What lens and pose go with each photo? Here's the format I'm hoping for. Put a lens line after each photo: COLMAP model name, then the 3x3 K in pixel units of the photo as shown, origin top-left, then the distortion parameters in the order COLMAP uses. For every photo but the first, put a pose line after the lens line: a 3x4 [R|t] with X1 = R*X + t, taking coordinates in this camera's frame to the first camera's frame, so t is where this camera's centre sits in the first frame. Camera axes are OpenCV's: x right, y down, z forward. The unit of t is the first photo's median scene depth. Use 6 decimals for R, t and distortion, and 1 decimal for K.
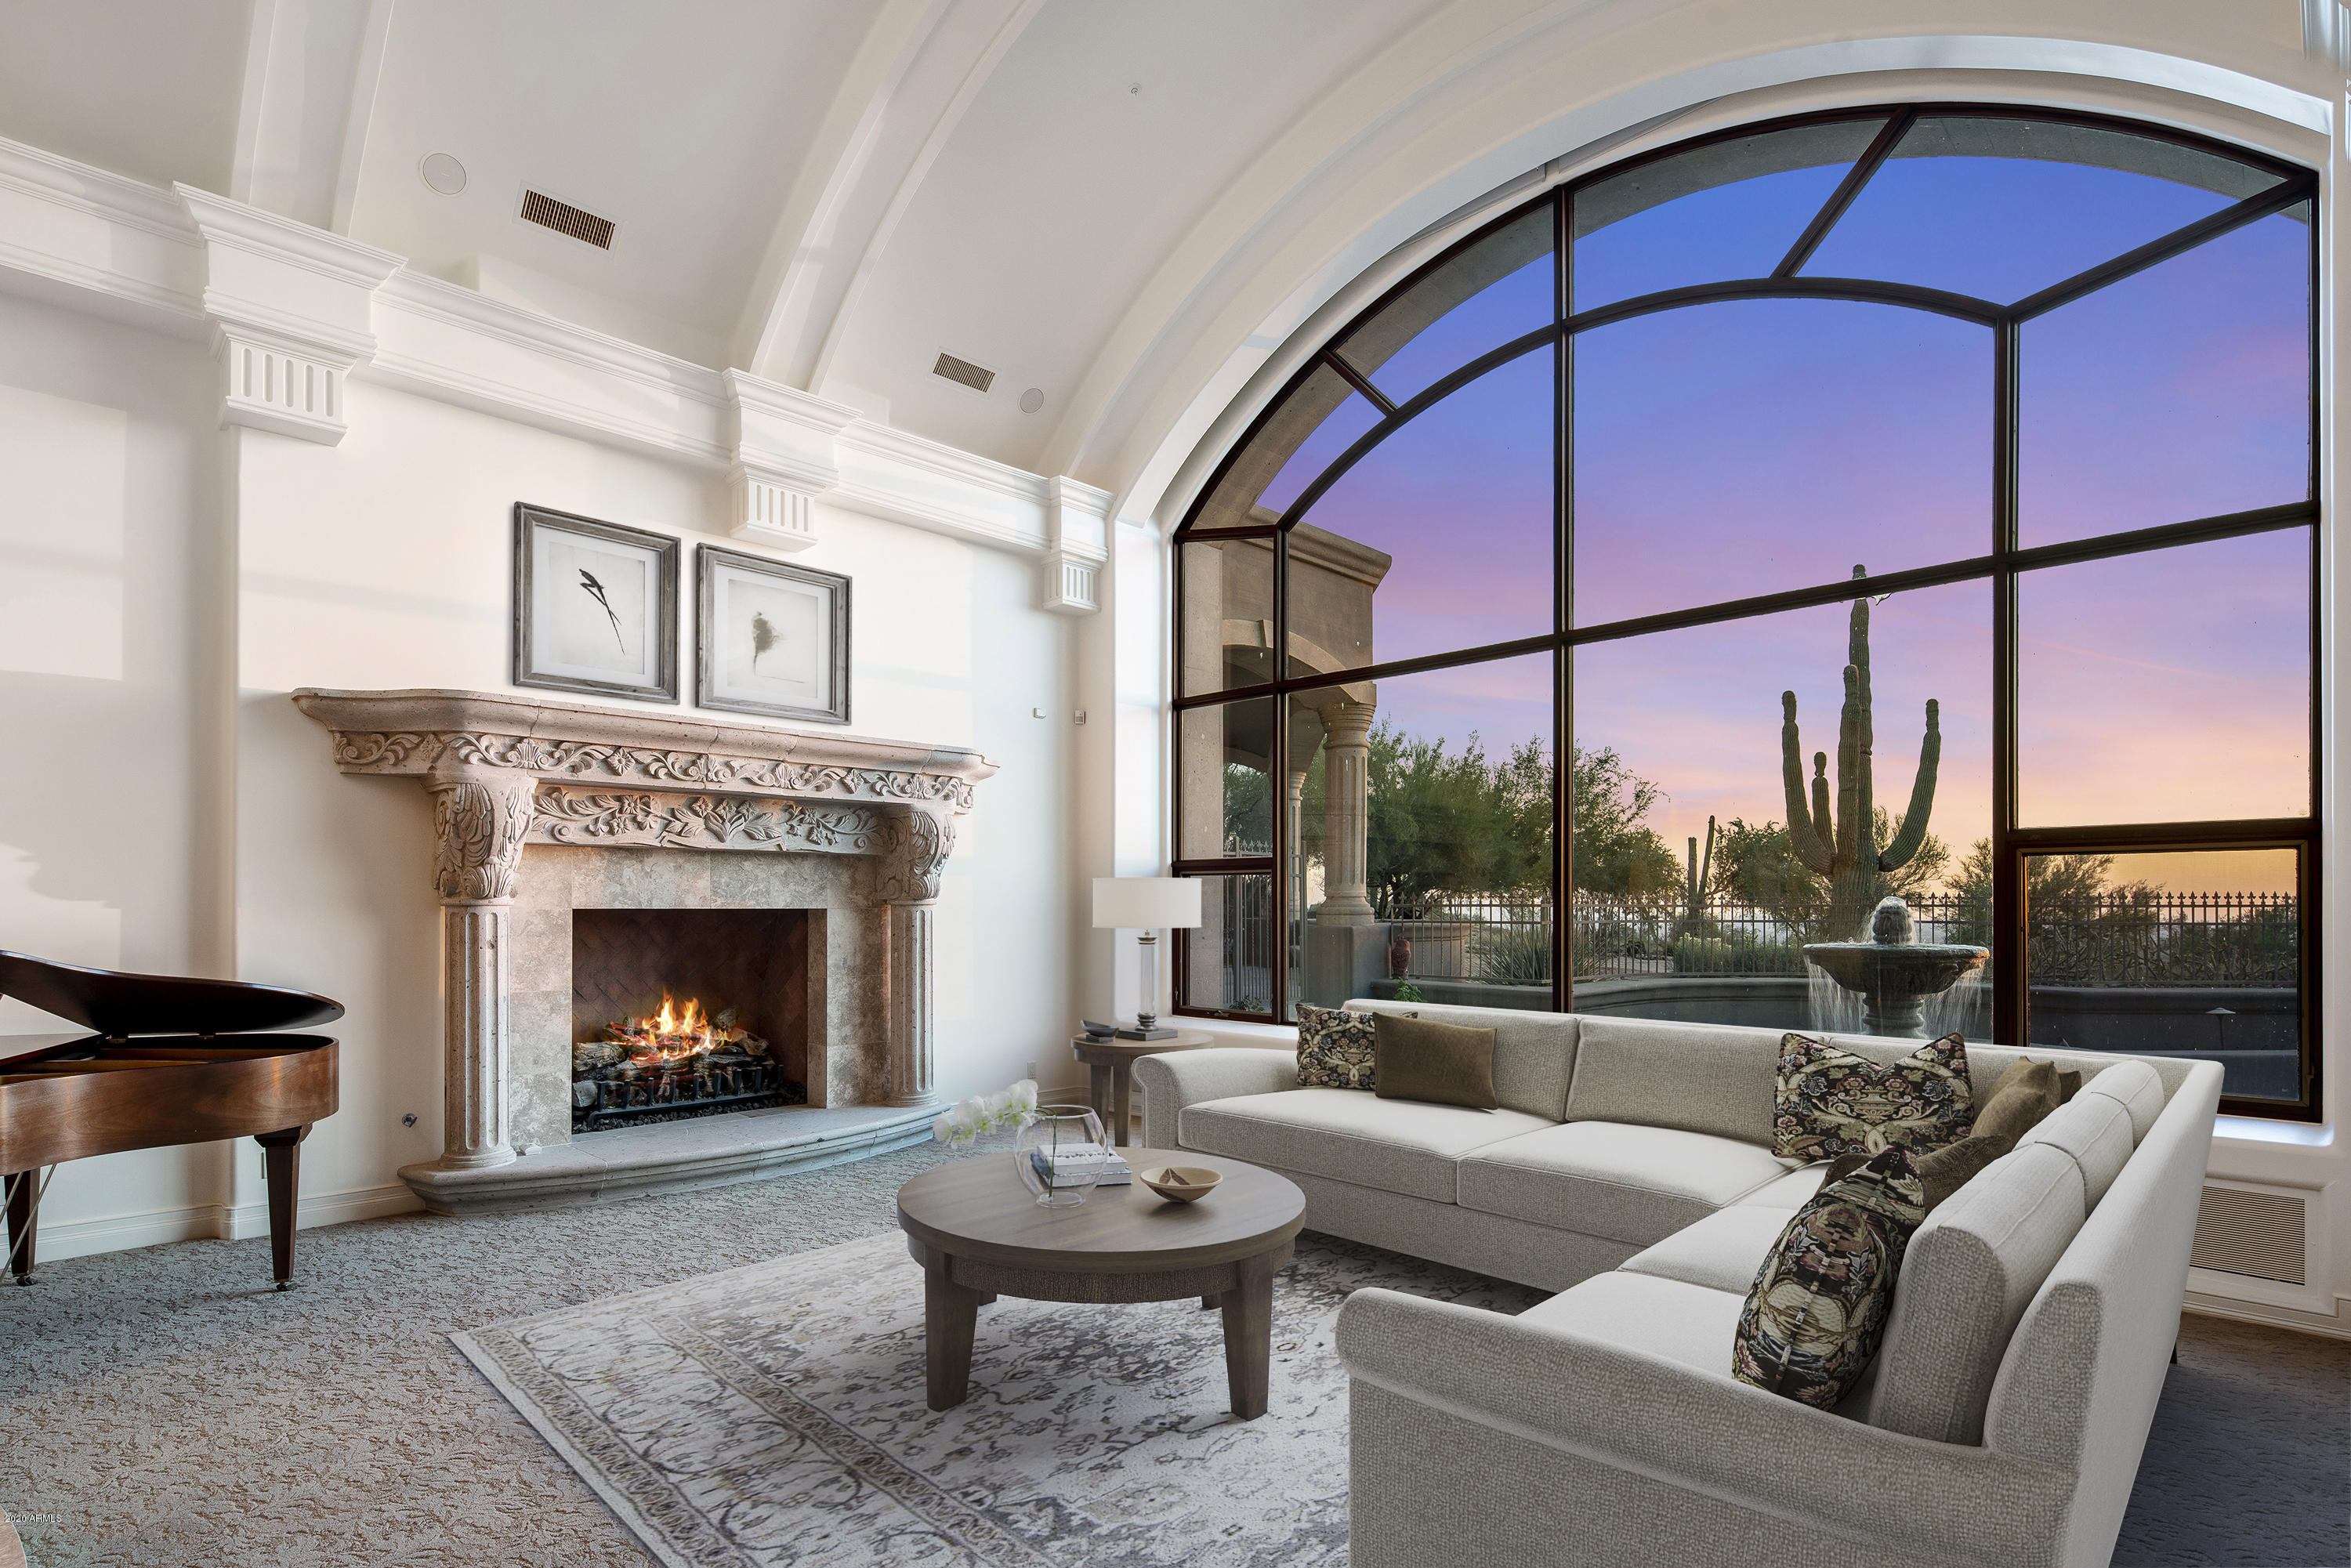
lens RADIAL K [[1135.4, 0, 1175.5], [0, 1135.4, 784.0], [0, 0, 1]] dist [-0.034392, 0.000137]
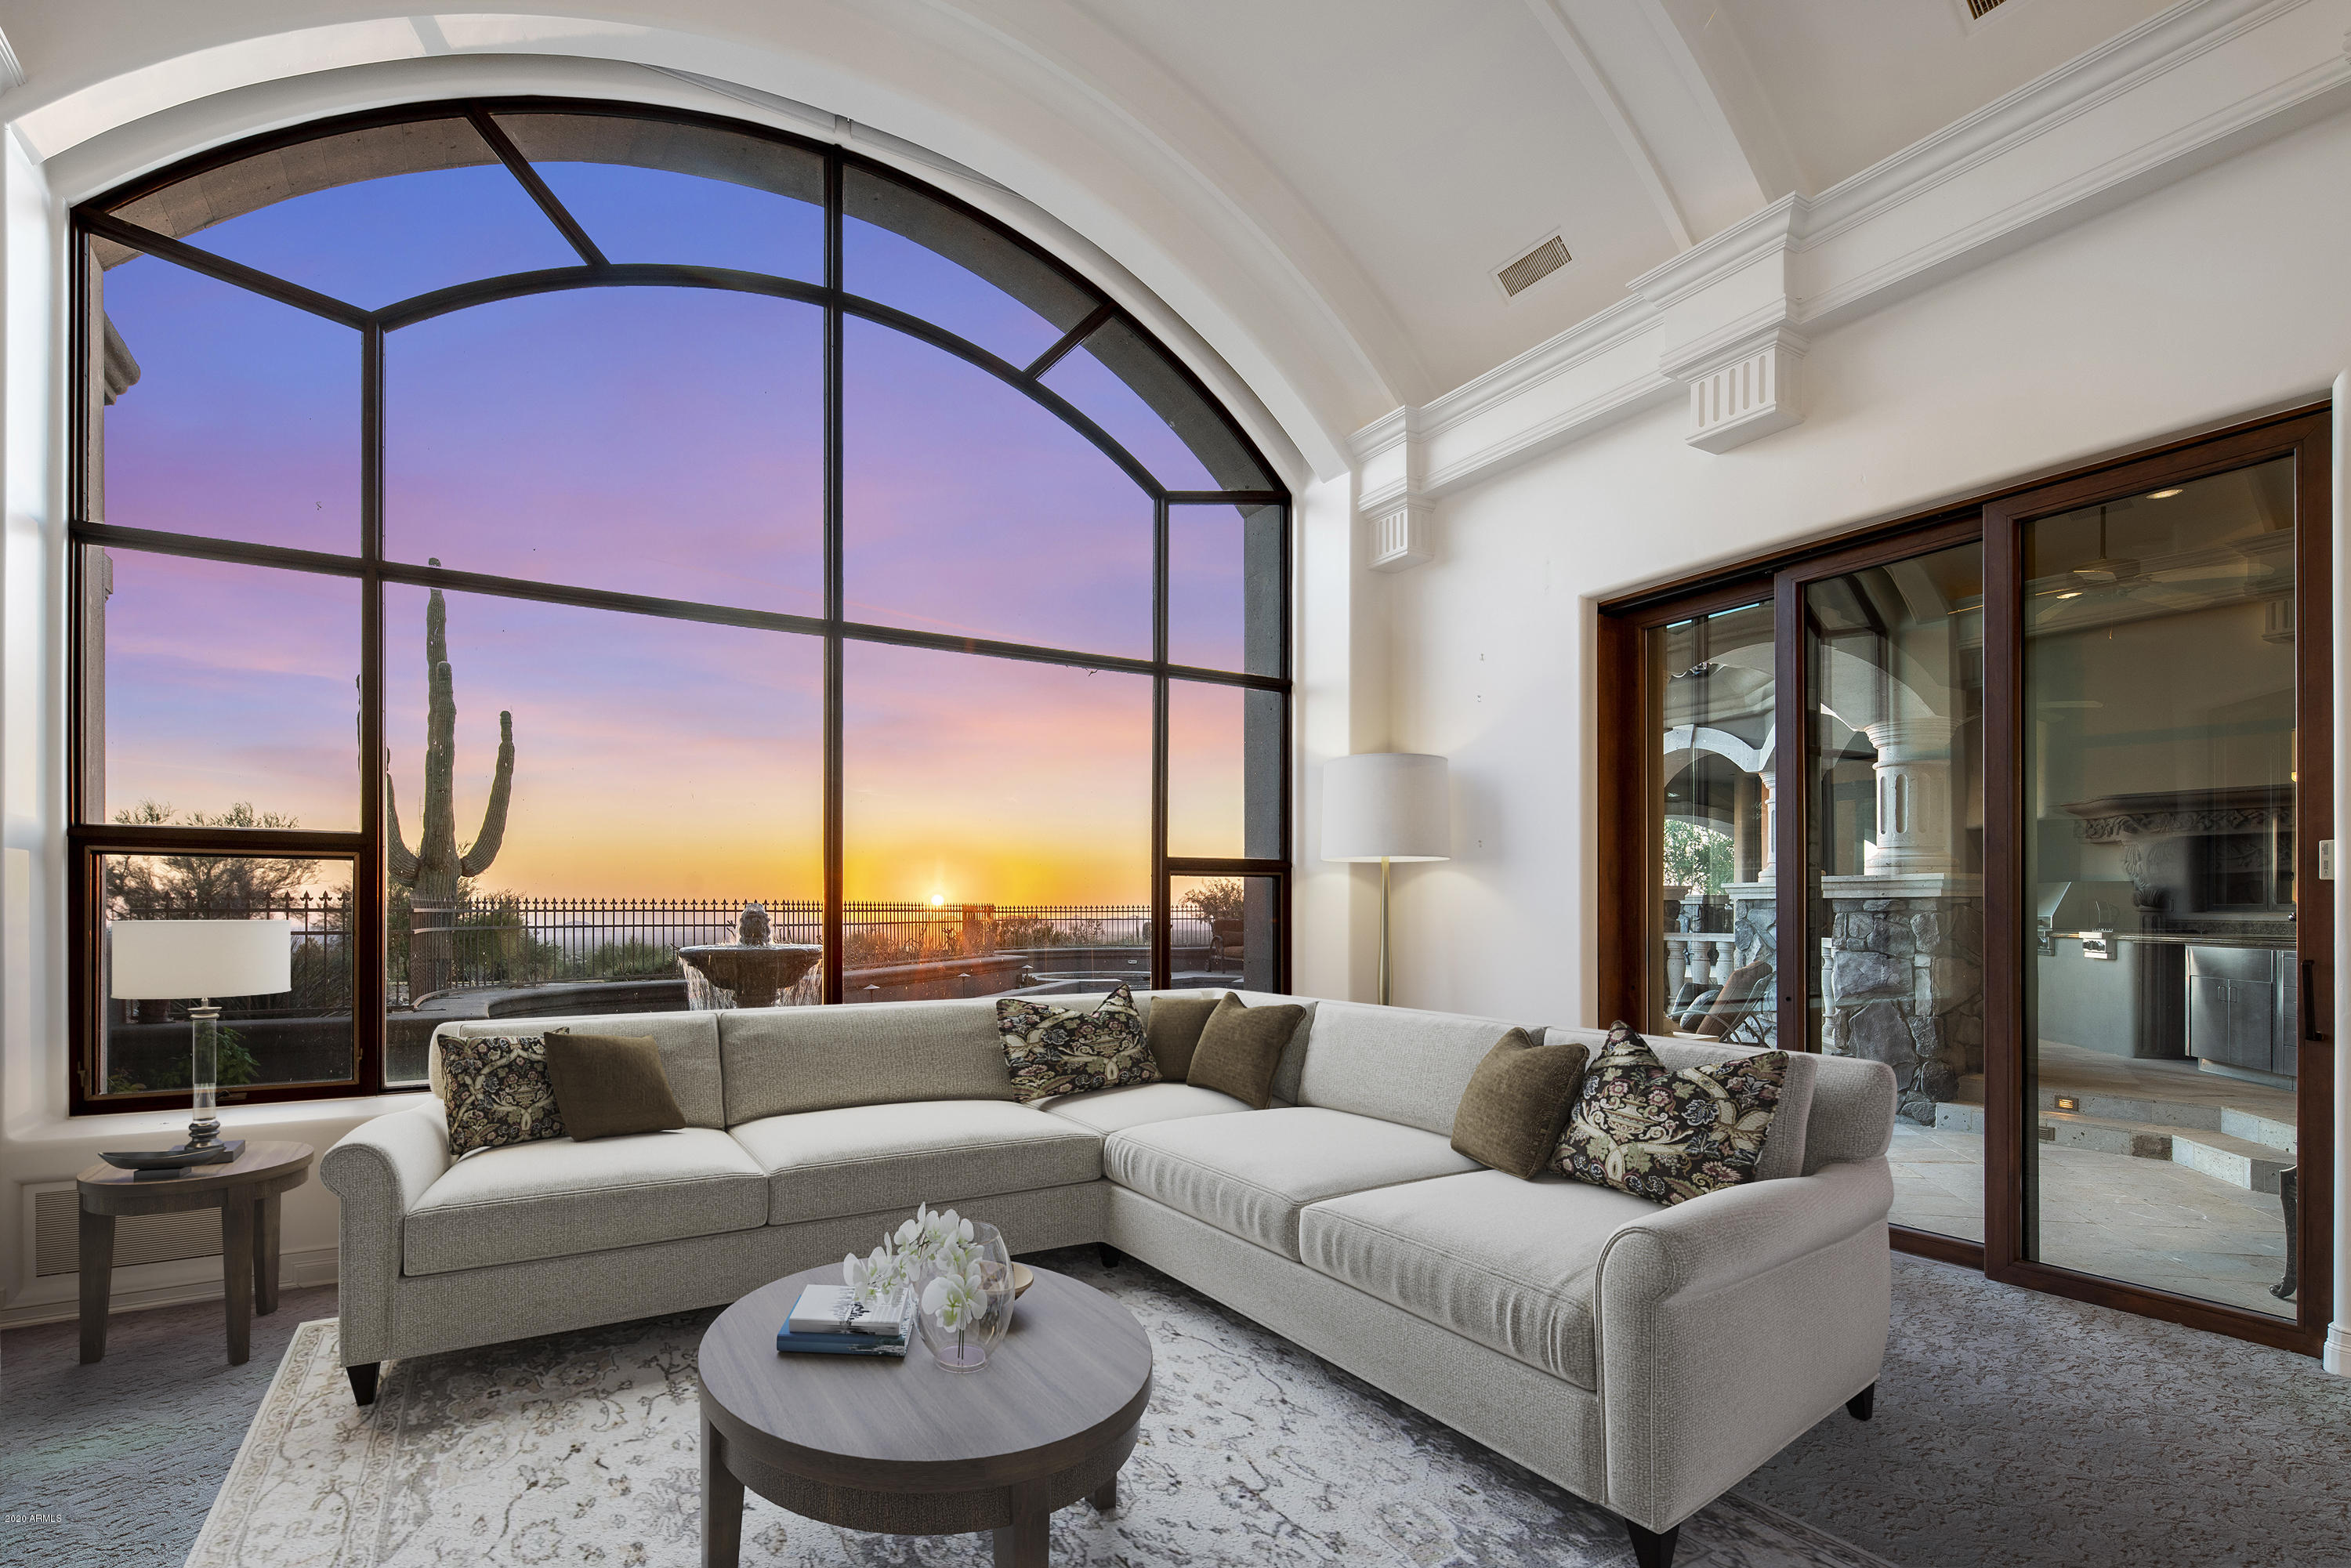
lens RADIAL K [[1161.8, 0, 1083.3], [0, 1161.8, 800.9], [0, 0, 1]] dist [0.033782, -0.000023]
pose [[0.260964, 0.087072, 0.961414, -0.523633], [-0.097185, 0.993234, -0.063574, 0.065924], [-0.960444, -0.076845, 0.267660, 0.485430]]
